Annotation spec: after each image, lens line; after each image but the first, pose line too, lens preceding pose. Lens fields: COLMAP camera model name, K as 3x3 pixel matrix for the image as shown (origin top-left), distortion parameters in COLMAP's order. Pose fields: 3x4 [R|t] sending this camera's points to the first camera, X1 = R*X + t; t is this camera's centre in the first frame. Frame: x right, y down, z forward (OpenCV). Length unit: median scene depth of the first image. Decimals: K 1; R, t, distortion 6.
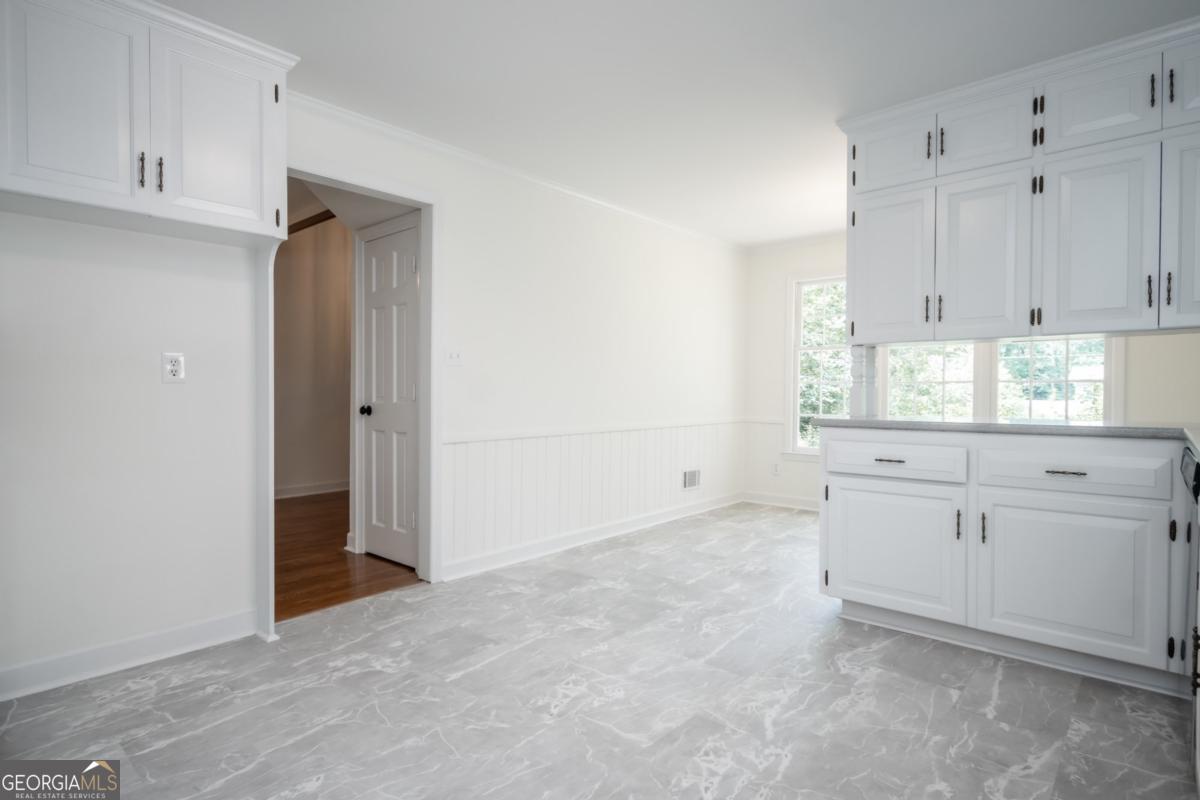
lens RADIAL K [[621.6, 0, 601.0], [0, 621.6, 400.7], [0, 0, 1]] dist [-0.004975, -0.000963]
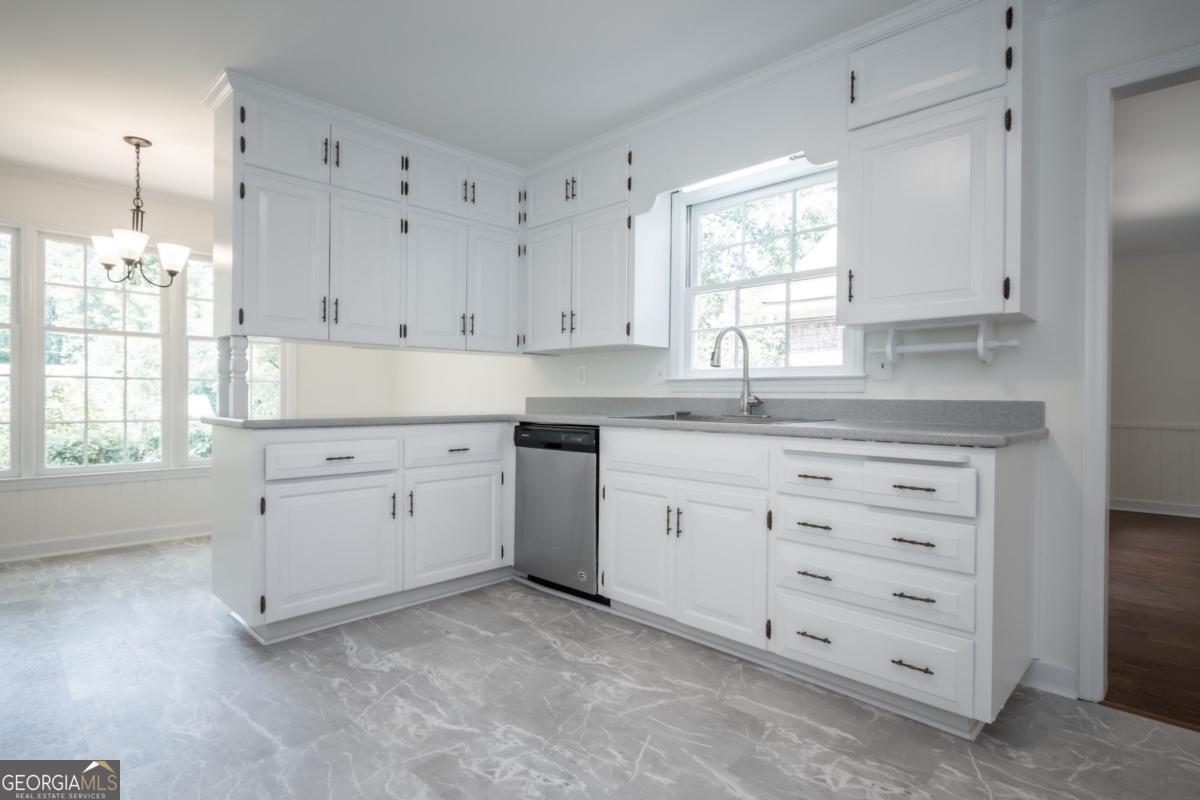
lens RADIAL K [[621.6, 0, 601.1], [0, 621.6, 395.4], [0, 0, 1]] dist [-0.004975, -0.000963]
pose [[0.022633, -0.003533, 0.999738, -0.666149], [0.003195, 0.999989, 0.003462, -0.008878], [-0.999739, 0.003116, 0.022644, 0.696156]]
